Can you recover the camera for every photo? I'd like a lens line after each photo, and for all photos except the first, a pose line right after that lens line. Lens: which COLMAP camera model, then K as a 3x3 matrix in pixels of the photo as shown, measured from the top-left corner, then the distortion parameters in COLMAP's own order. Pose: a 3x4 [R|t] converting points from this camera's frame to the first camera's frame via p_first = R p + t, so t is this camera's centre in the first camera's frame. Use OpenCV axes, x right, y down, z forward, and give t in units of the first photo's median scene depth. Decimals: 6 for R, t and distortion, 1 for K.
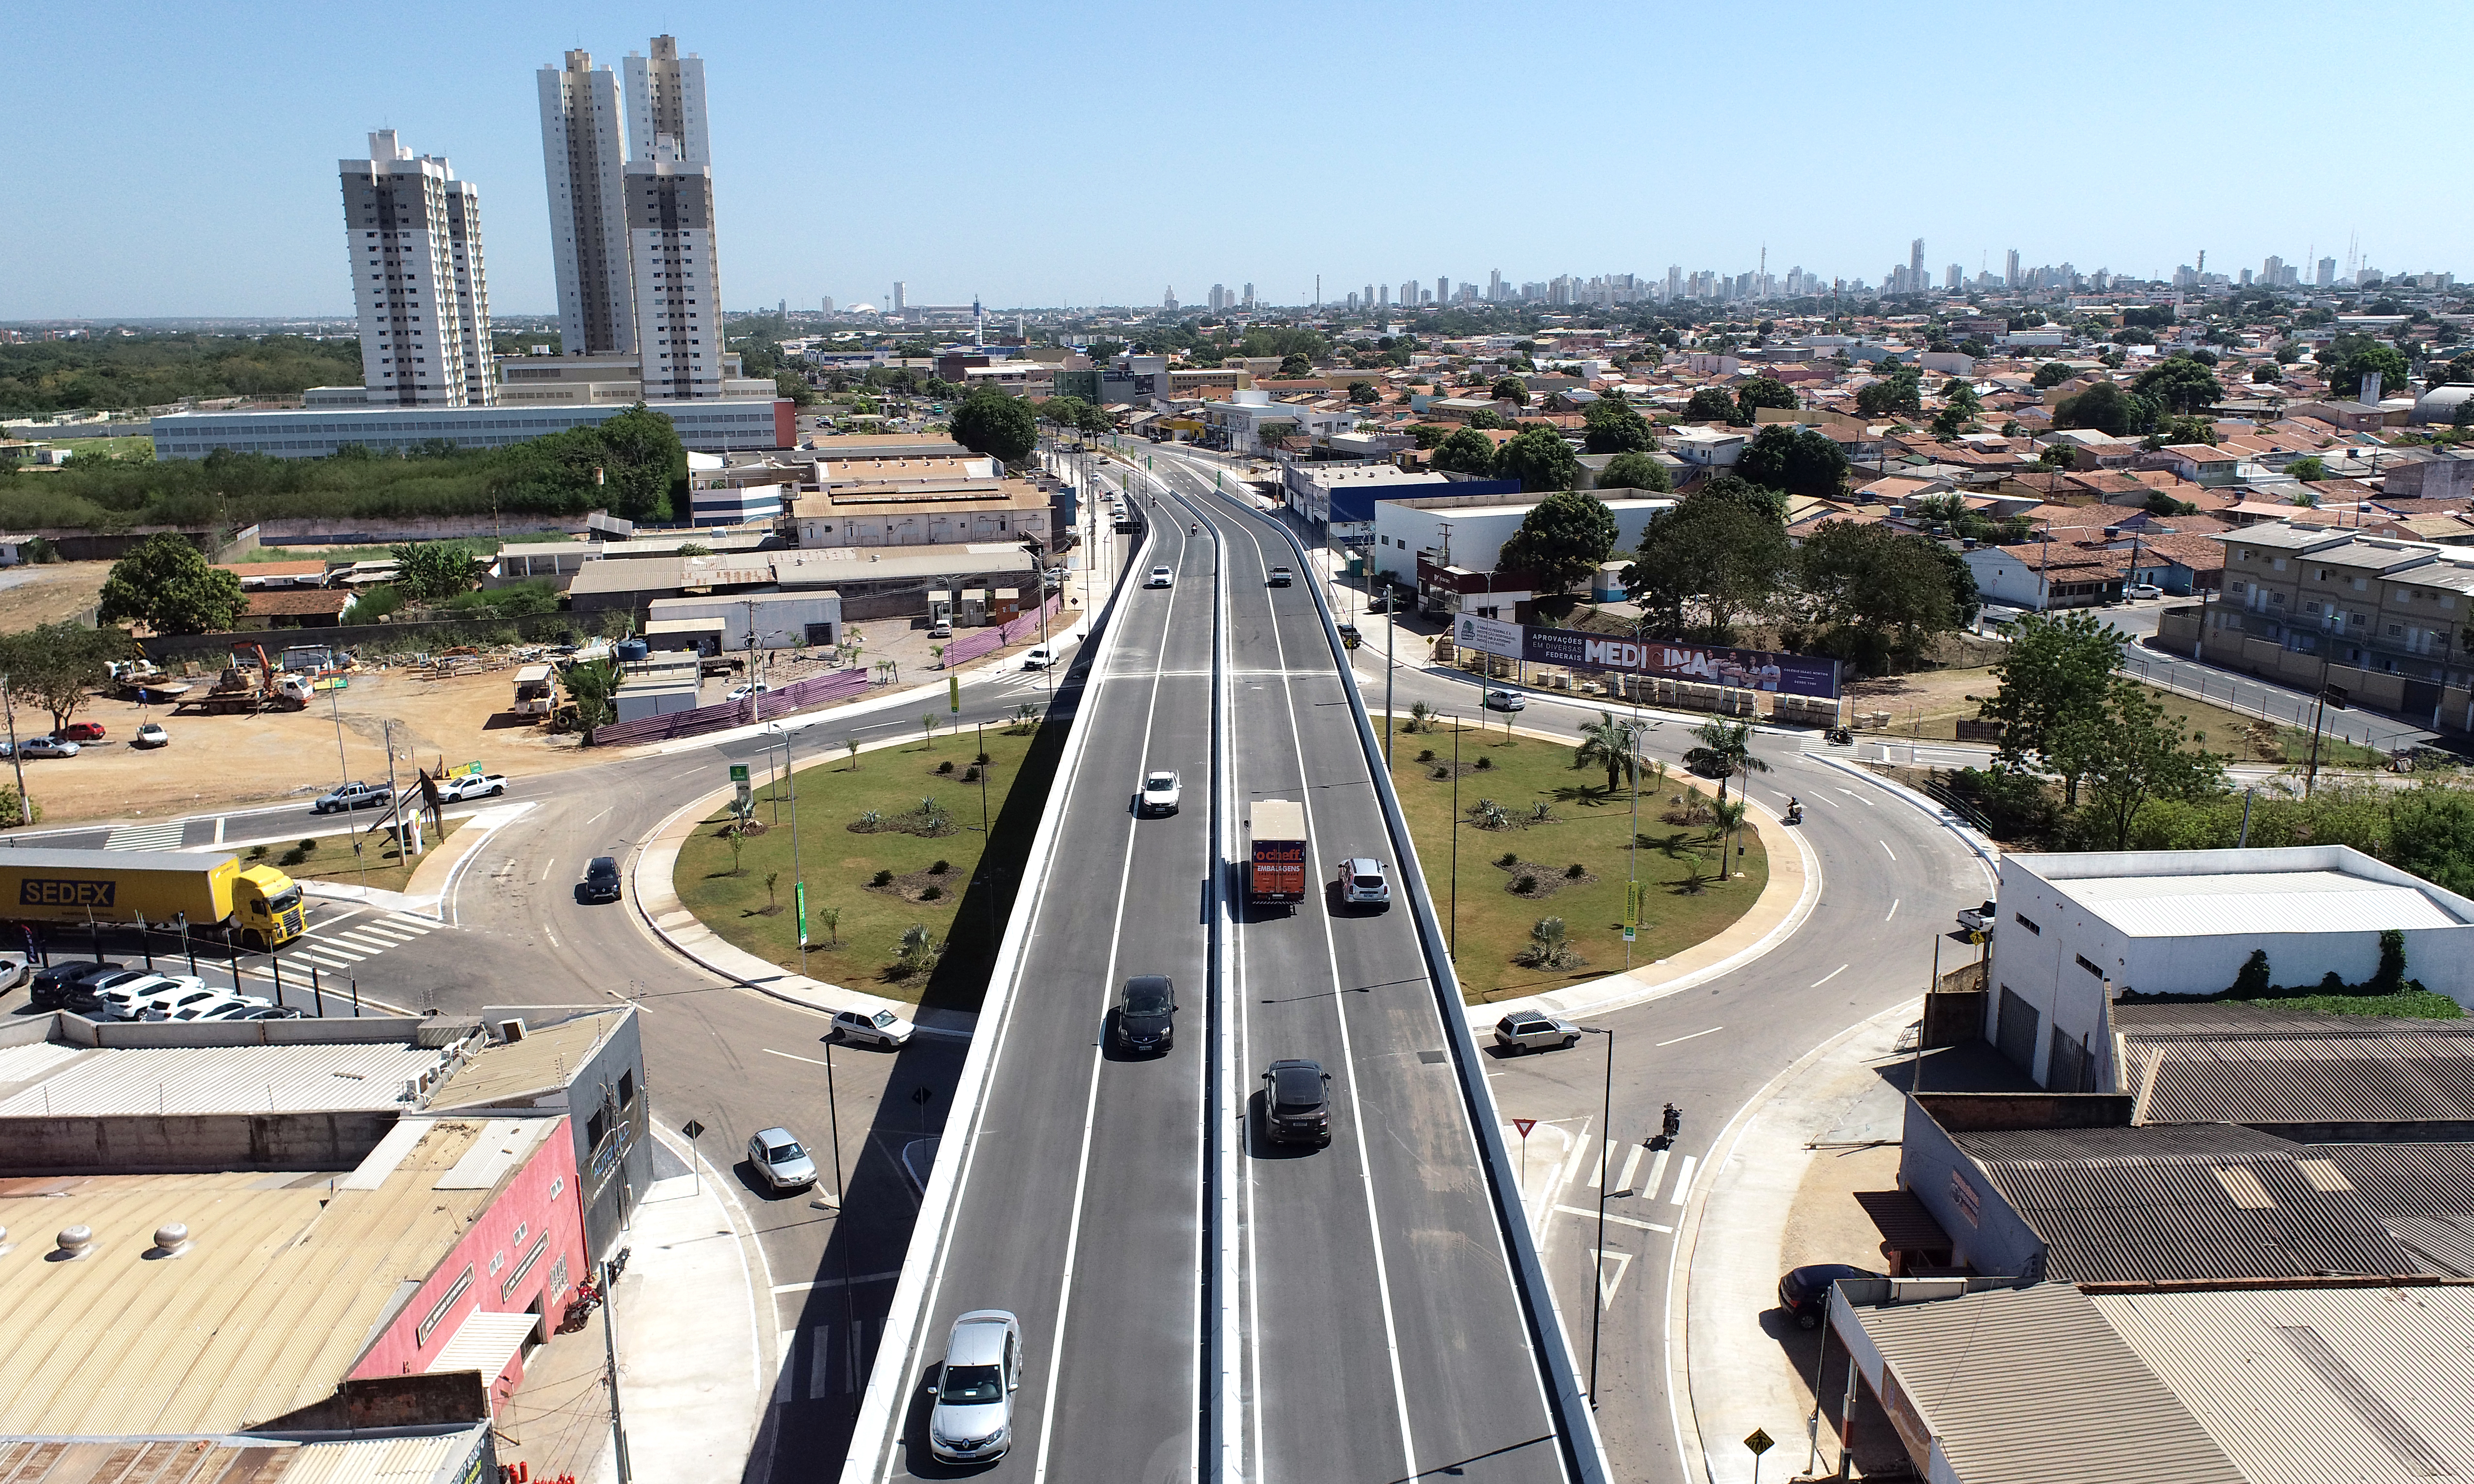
lens RADIAL K [[1801.4, 0, 1237.0], [0, 1801.4, 742.0], [0, 0, 1]] dist [-0.011945, -0.000149]
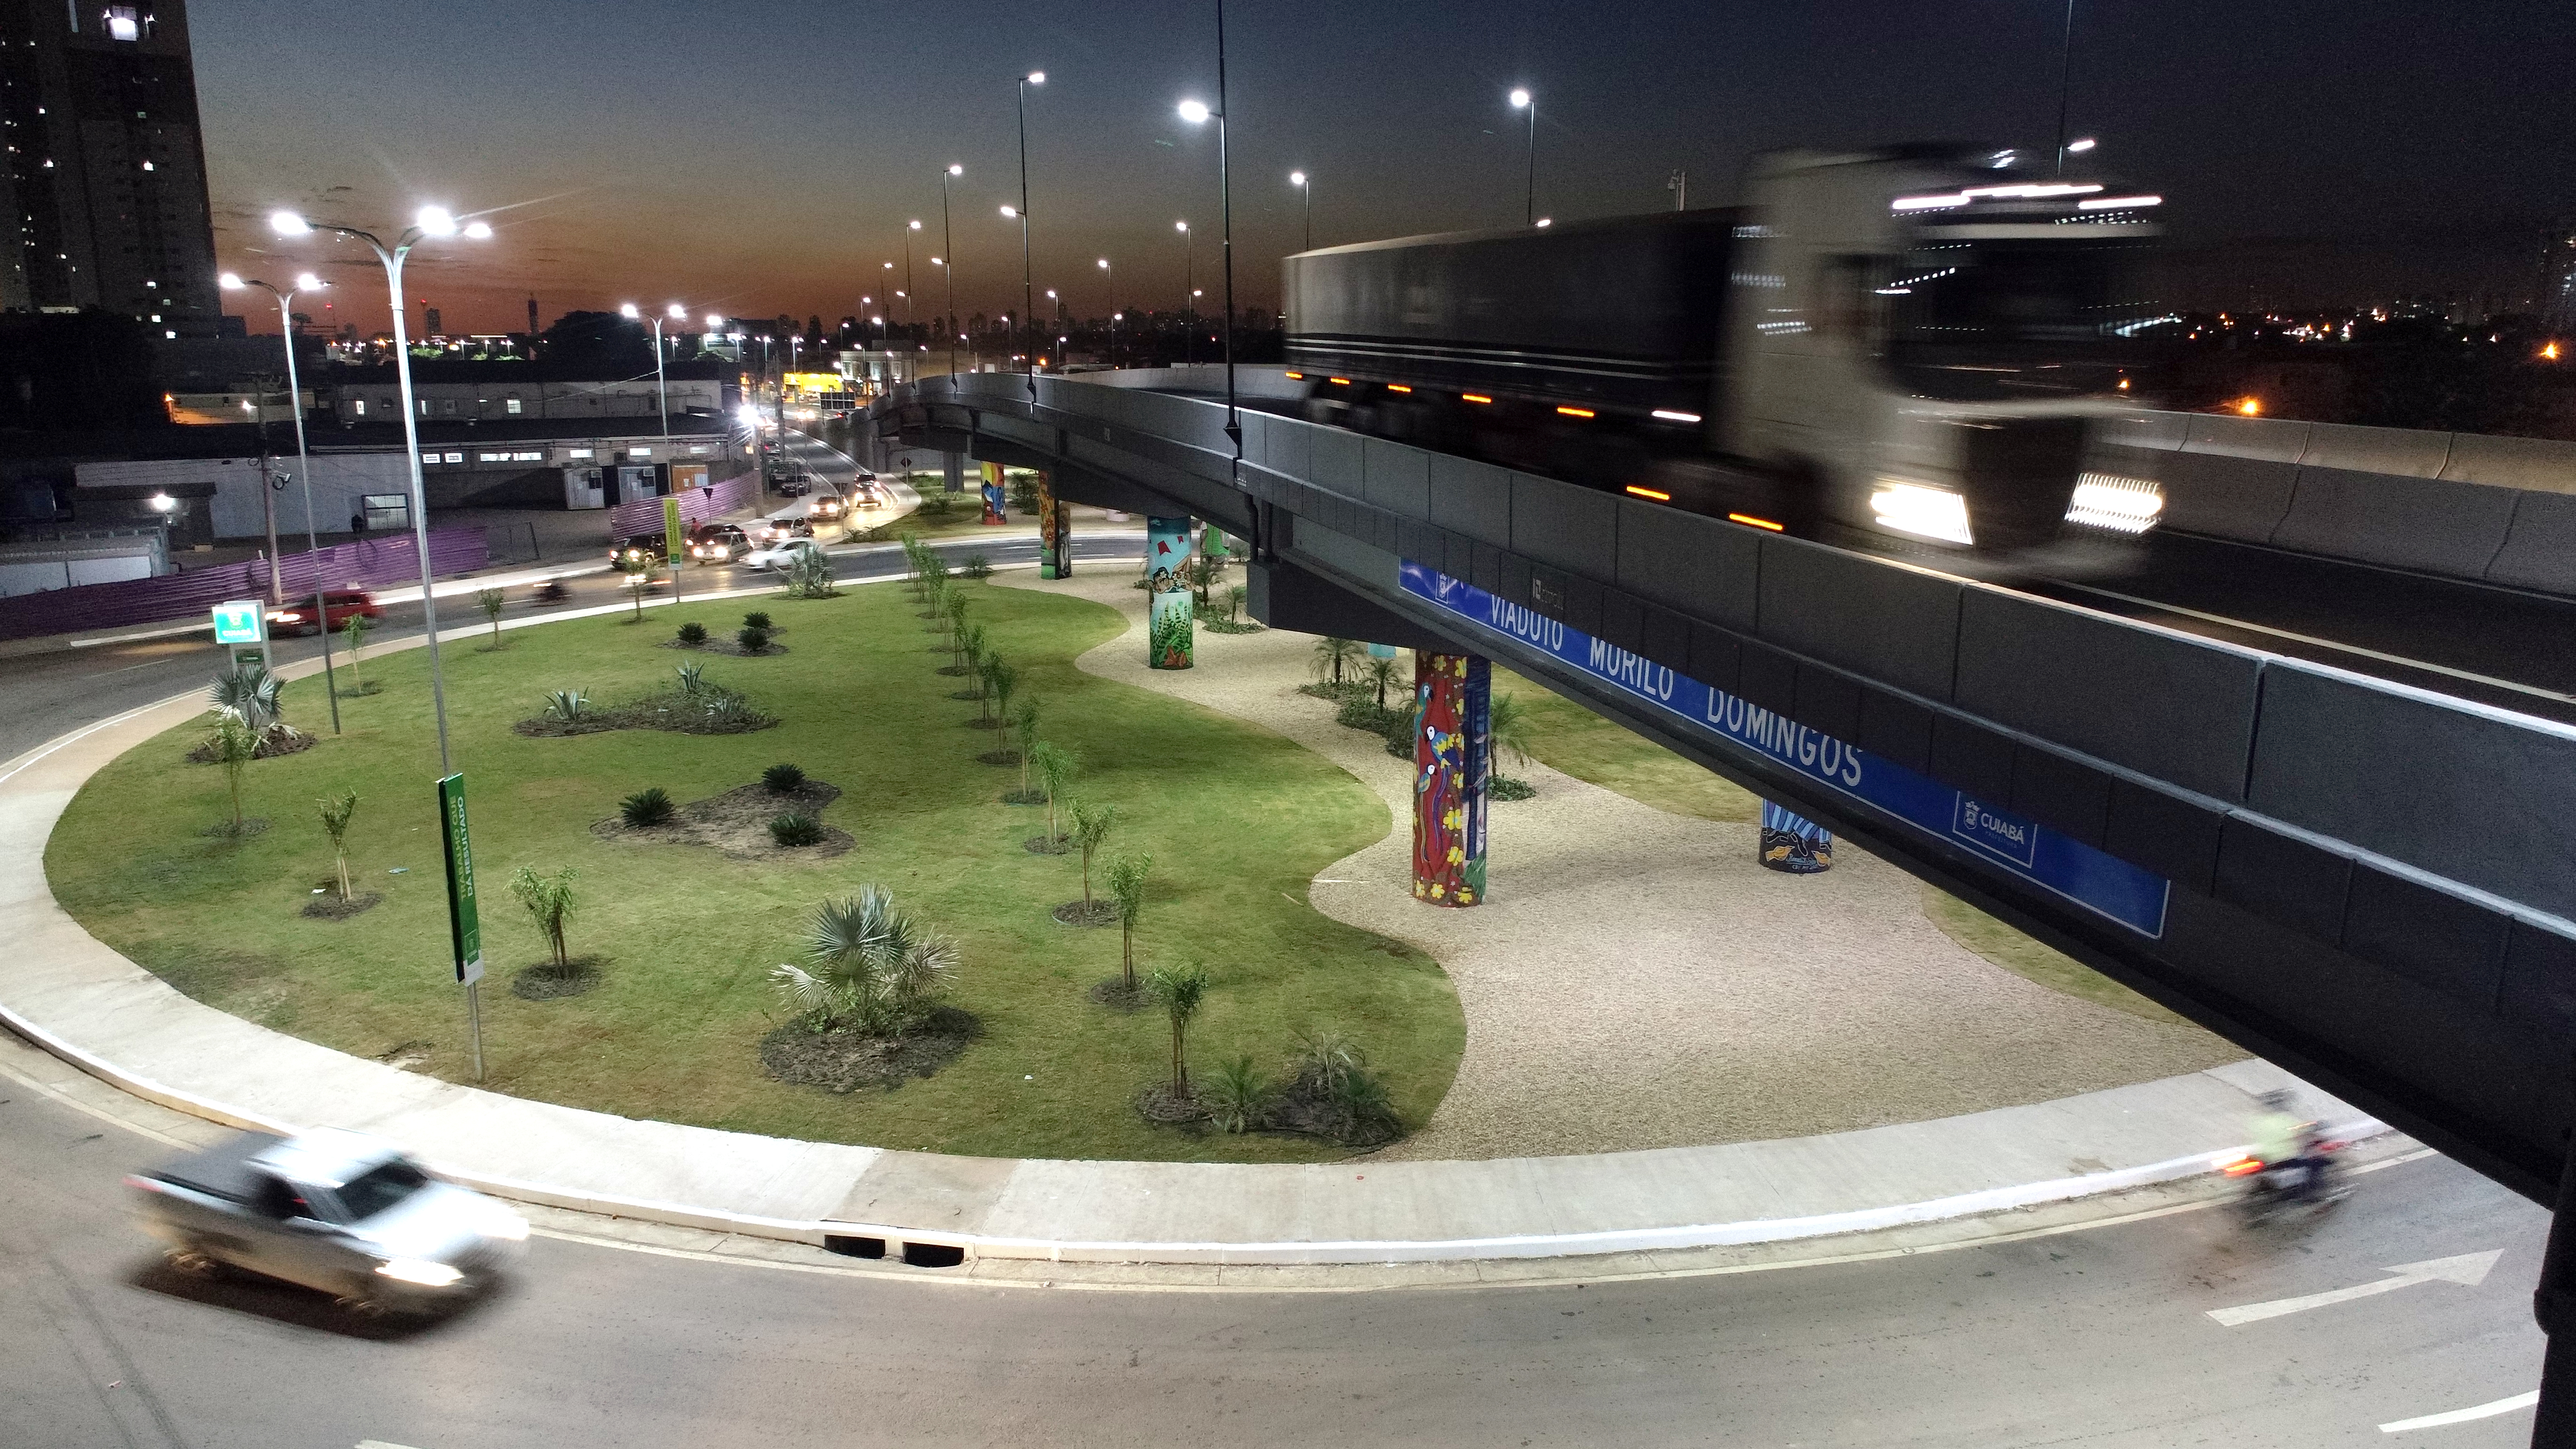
lens RADIAL K [[1735.8, 0, 1287.8], [0, 1735.8, 720.1], [0, 0, 1]] dist [-0.013503, 0.006024]
pose [[0.963796, -0.048366, 0.262216, -0.077410], [0.055134, 0.998307, -0.018510, 0.034381], [-0.260877, 0.032297, 0.964832, 0.288645]]
